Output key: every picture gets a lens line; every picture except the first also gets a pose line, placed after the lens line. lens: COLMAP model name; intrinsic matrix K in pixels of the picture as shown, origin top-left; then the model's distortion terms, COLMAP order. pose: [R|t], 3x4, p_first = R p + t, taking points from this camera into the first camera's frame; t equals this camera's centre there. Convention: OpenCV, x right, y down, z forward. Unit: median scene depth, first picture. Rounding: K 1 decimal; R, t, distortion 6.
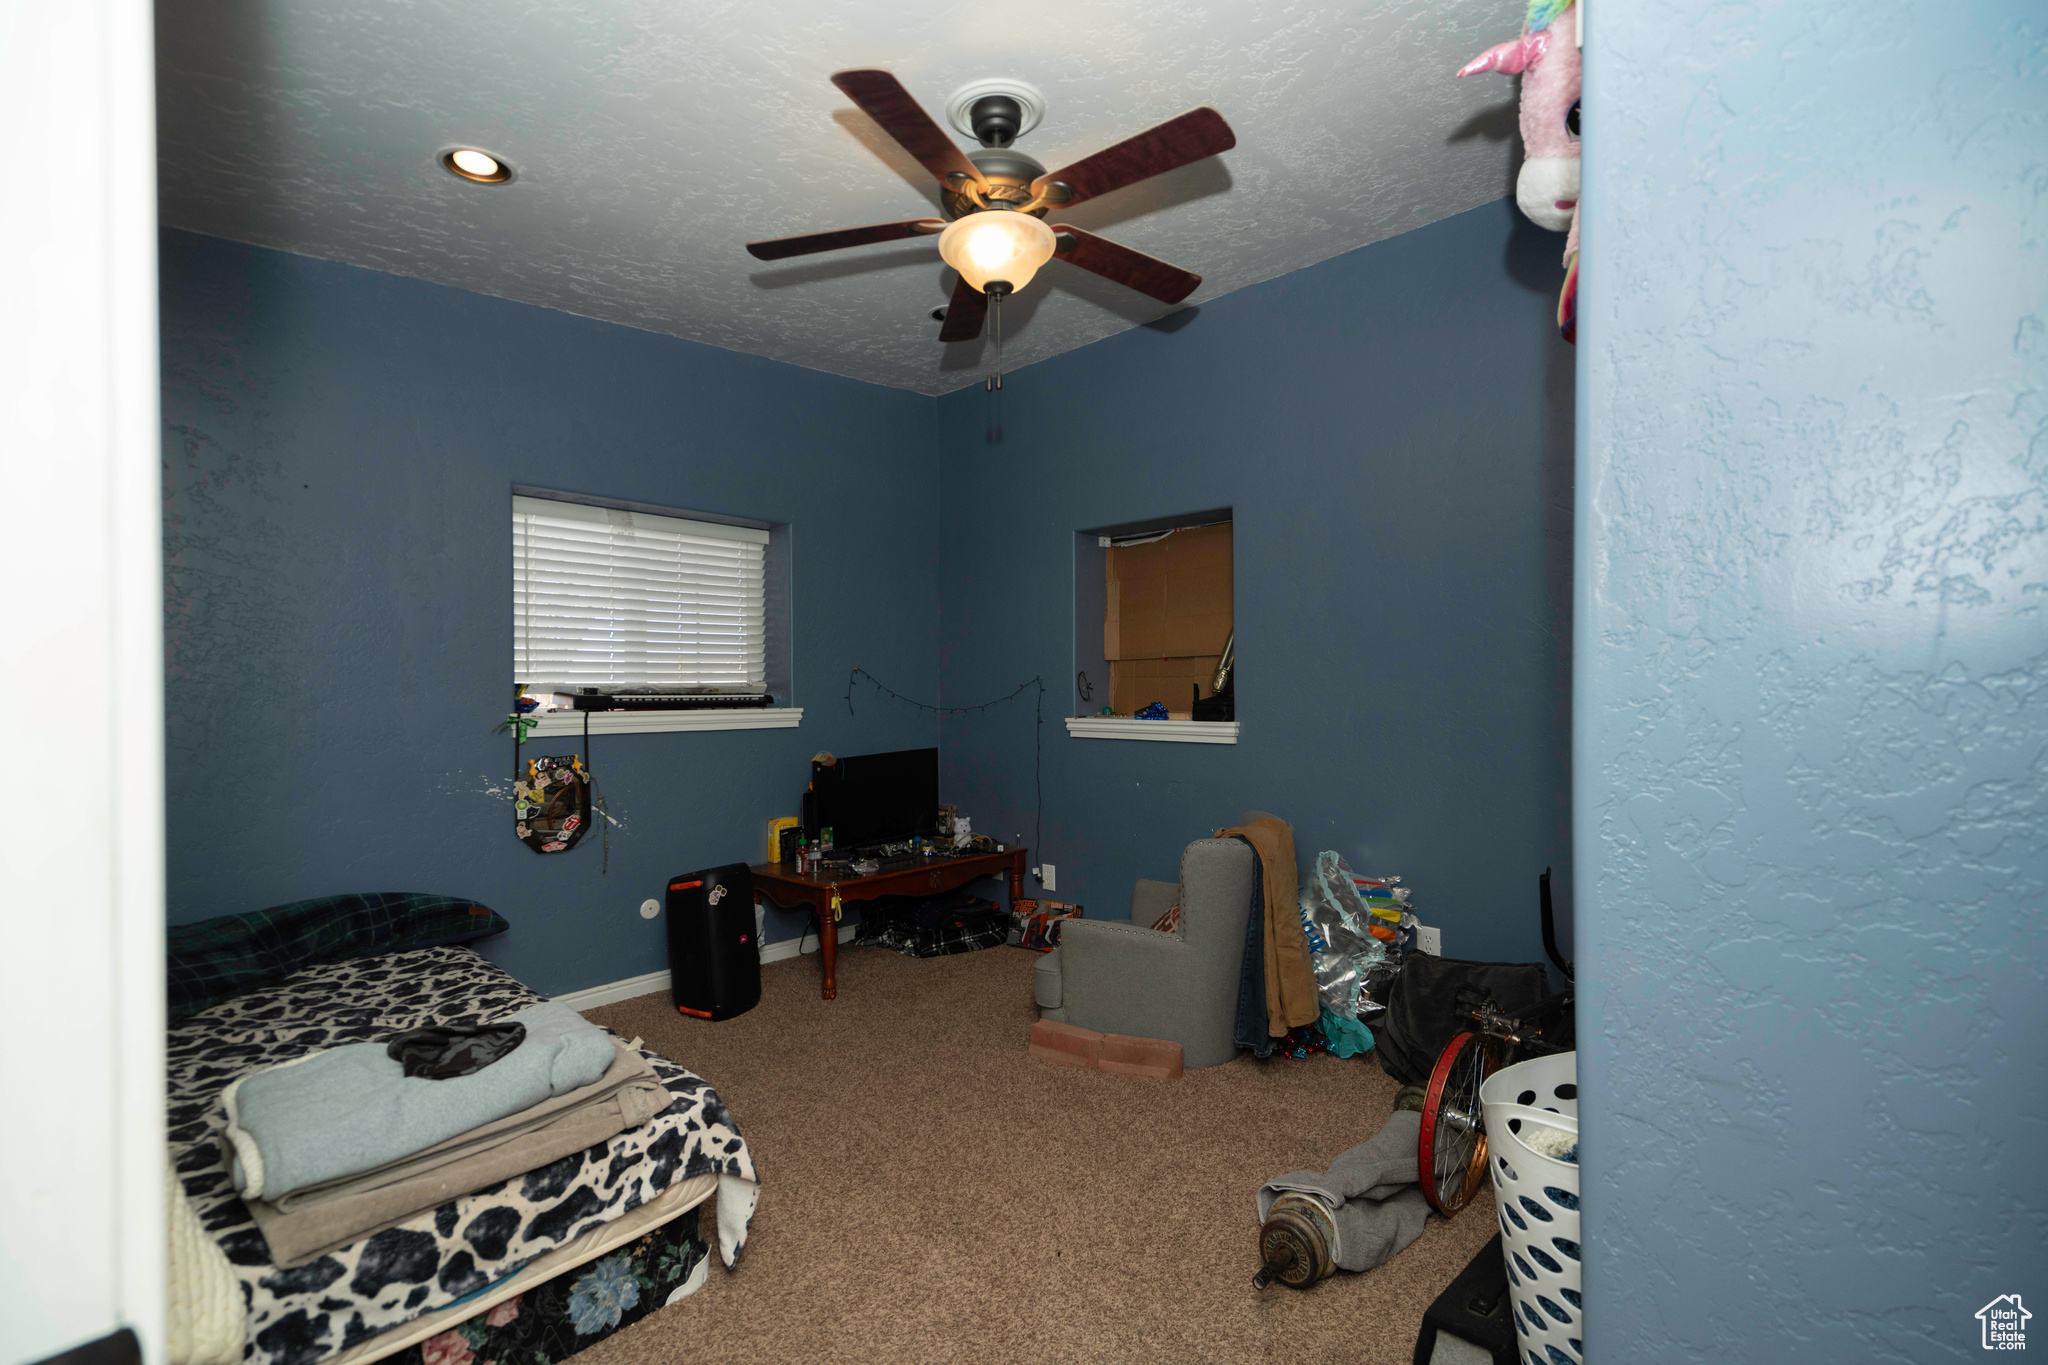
lens RADIAL K [[901.4, 0, 1031.8], [0, 901.4, 681.1], [0, 0, 1]] dist [0.013462, -0.000033]
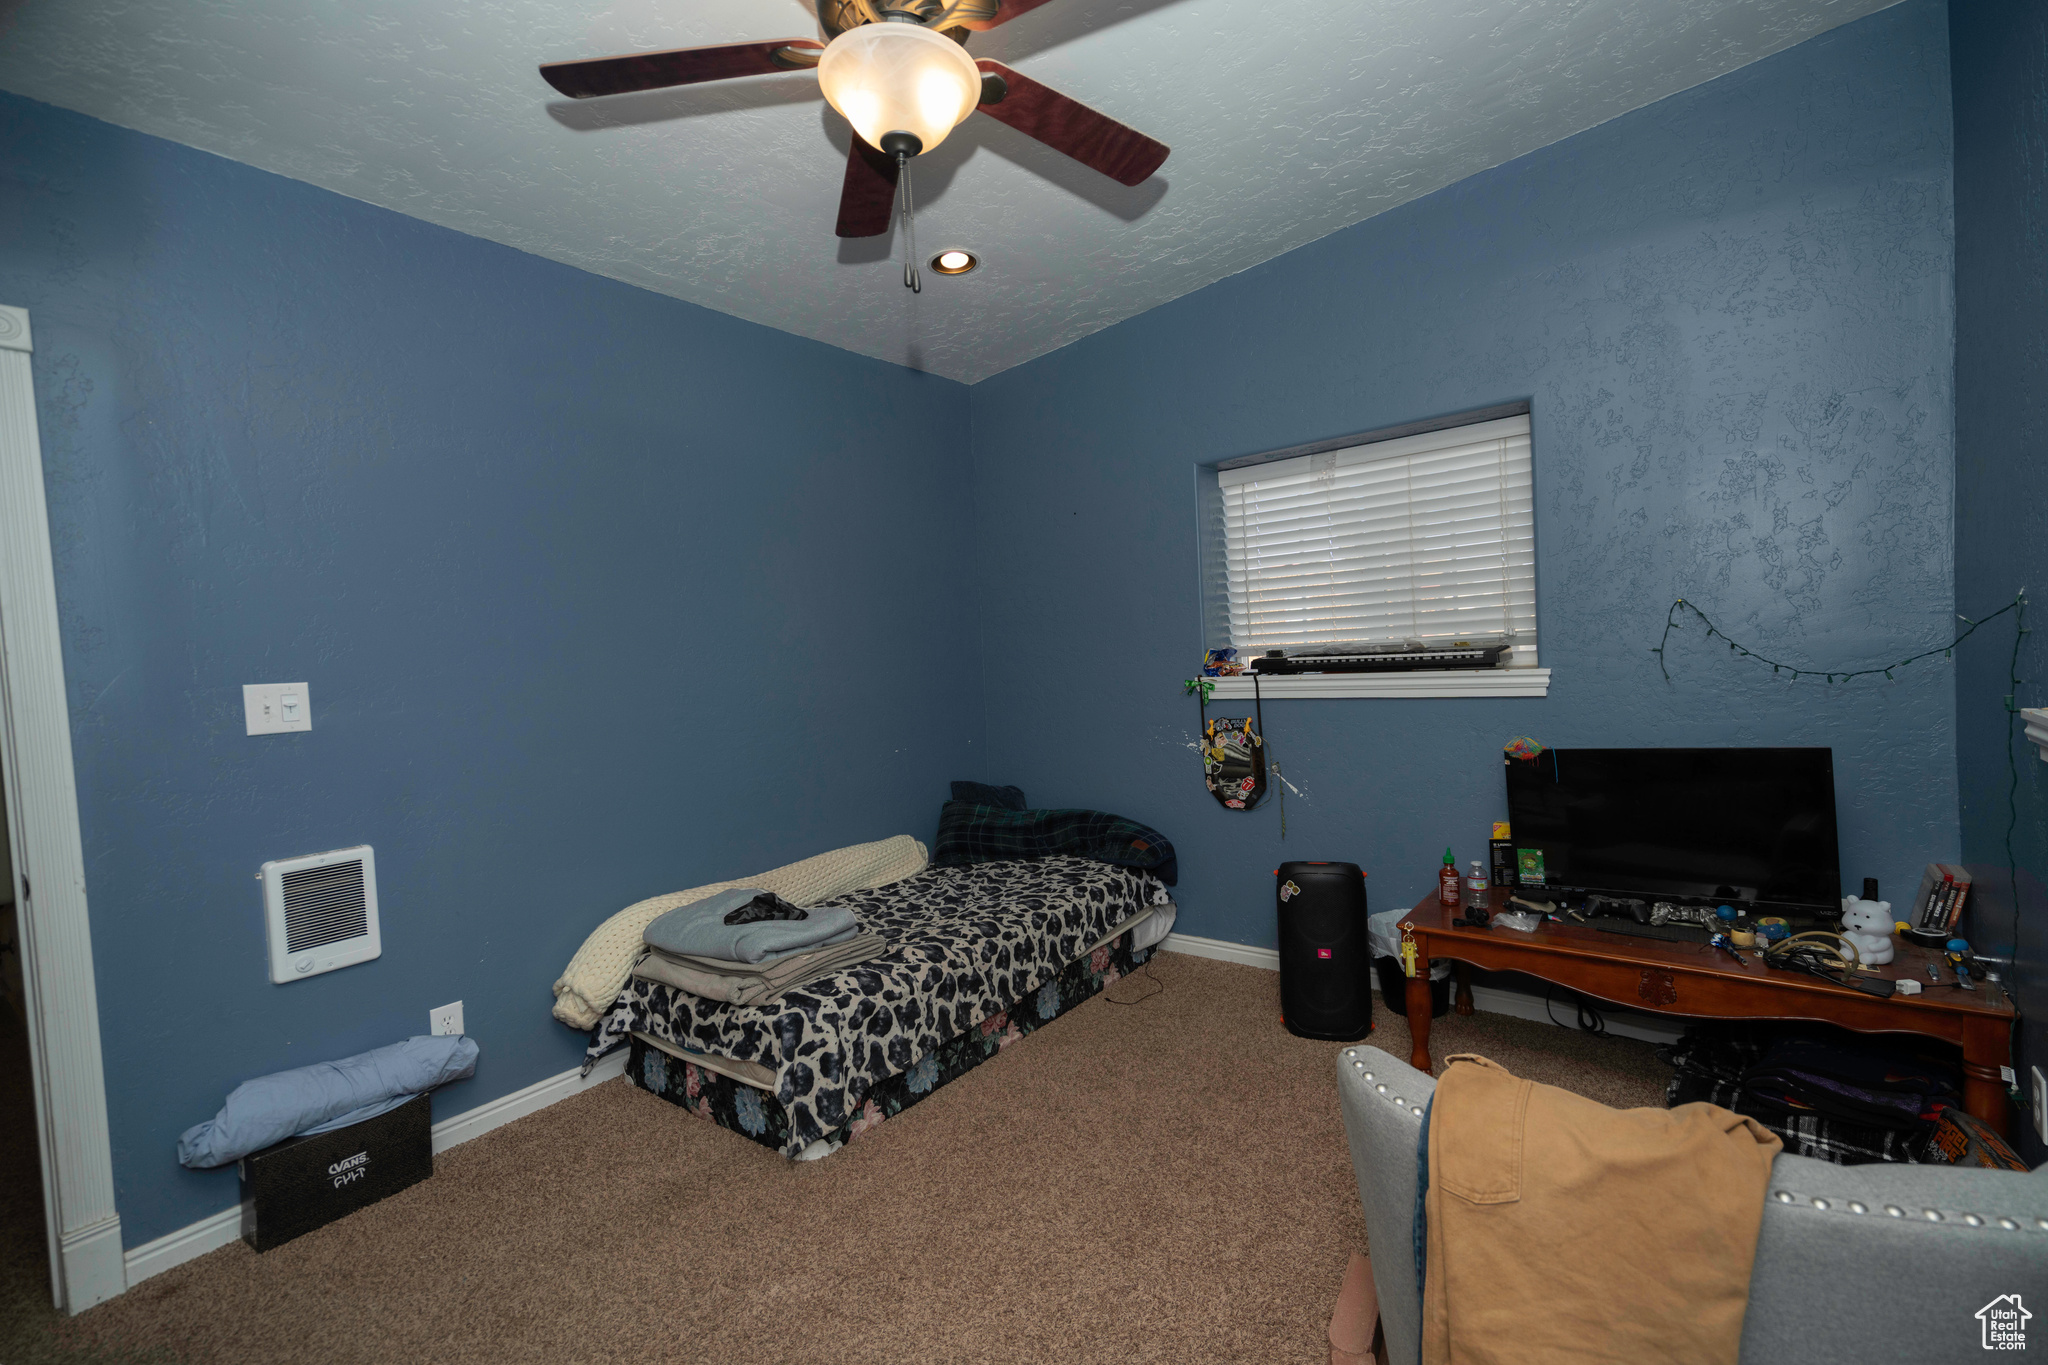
lens RADIAL K [[901.4, 0, 1031.8], [0, 901.4, 679.9], [0, 0, 1]] dist [0.013462, -0.000033]
pose [[0.082537, 0.037194, -0.995894, 0.503375], [0.064873, 0.996983, 0.042611, -0.020780], [0.994474, -0.068123, 0.079875, 0.709713]]
